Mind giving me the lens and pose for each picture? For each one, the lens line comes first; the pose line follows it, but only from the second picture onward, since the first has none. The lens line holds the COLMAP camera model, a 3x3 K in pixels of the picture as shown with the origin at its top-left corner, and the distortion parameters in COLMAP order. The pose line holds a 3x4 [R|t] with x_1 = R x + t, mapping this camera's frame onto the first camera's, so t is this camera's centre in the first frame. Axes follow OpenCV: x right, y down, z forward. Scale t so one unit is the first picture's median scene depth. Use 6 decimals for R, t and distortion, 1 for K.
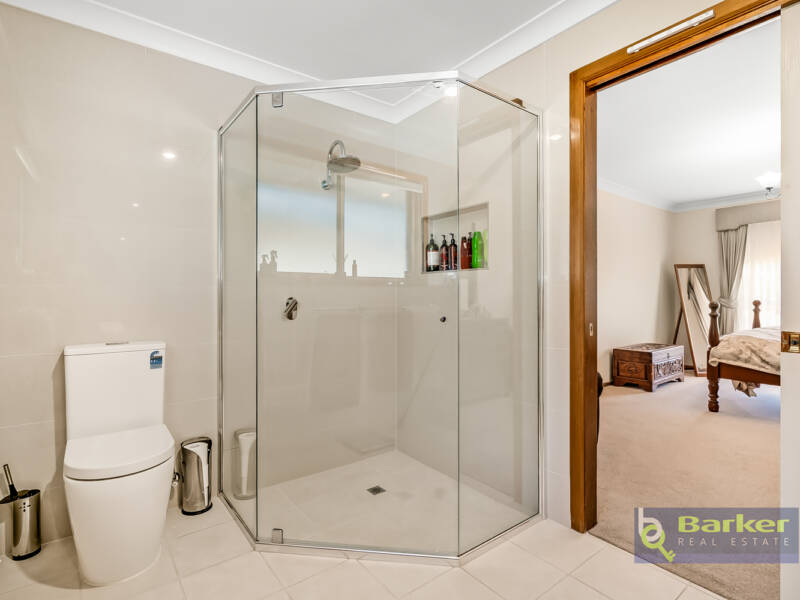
lens RADIAL K [[408.5, 0, 400.0], [0, 408.5, 300.0], [0, 0, 1]] dist [0.003648, 0.000476]
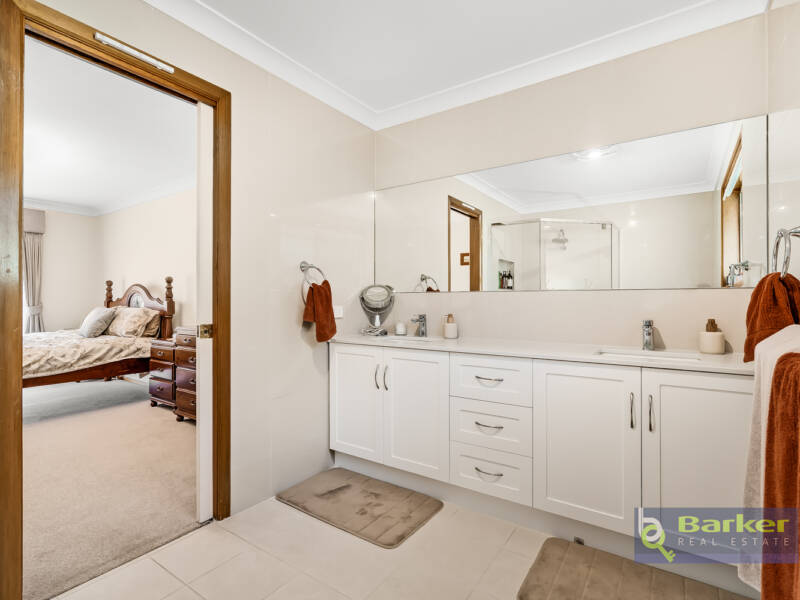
lens RADIAL K [[408.5, 0, 400.0], [0, 408.5, 300.0], [0, 0, 1]] dist [0.003648, 0.000476]
pose [[-0.314662, 0.004150, 0.949195, -0.233874], [0.006796, 0.999975, -0.002119, -0.005014], [-0.949179, 0.005784, -0.314683, 0.290946]]
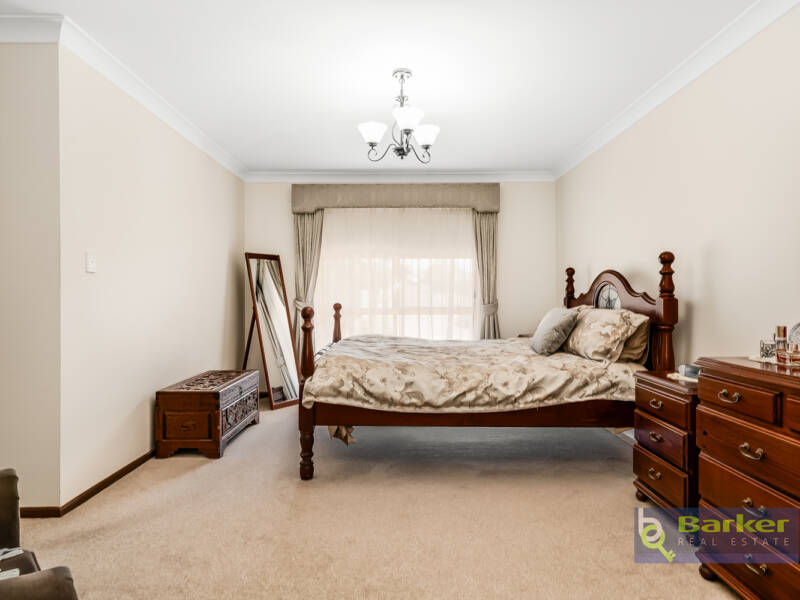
lens RADIAL K [[484.1, 0, 400.0], [0, 484.1, 300.0], [0, 0, 1]] dist [-0.000802, 0.000650]
pose [[0.601593, 0.000905, 0.798802, 0.248188], [0.001514, 0.999996, -0.002273, -0.004872], [-0.798801, 0.002577, 0.601589, 0.428119]]
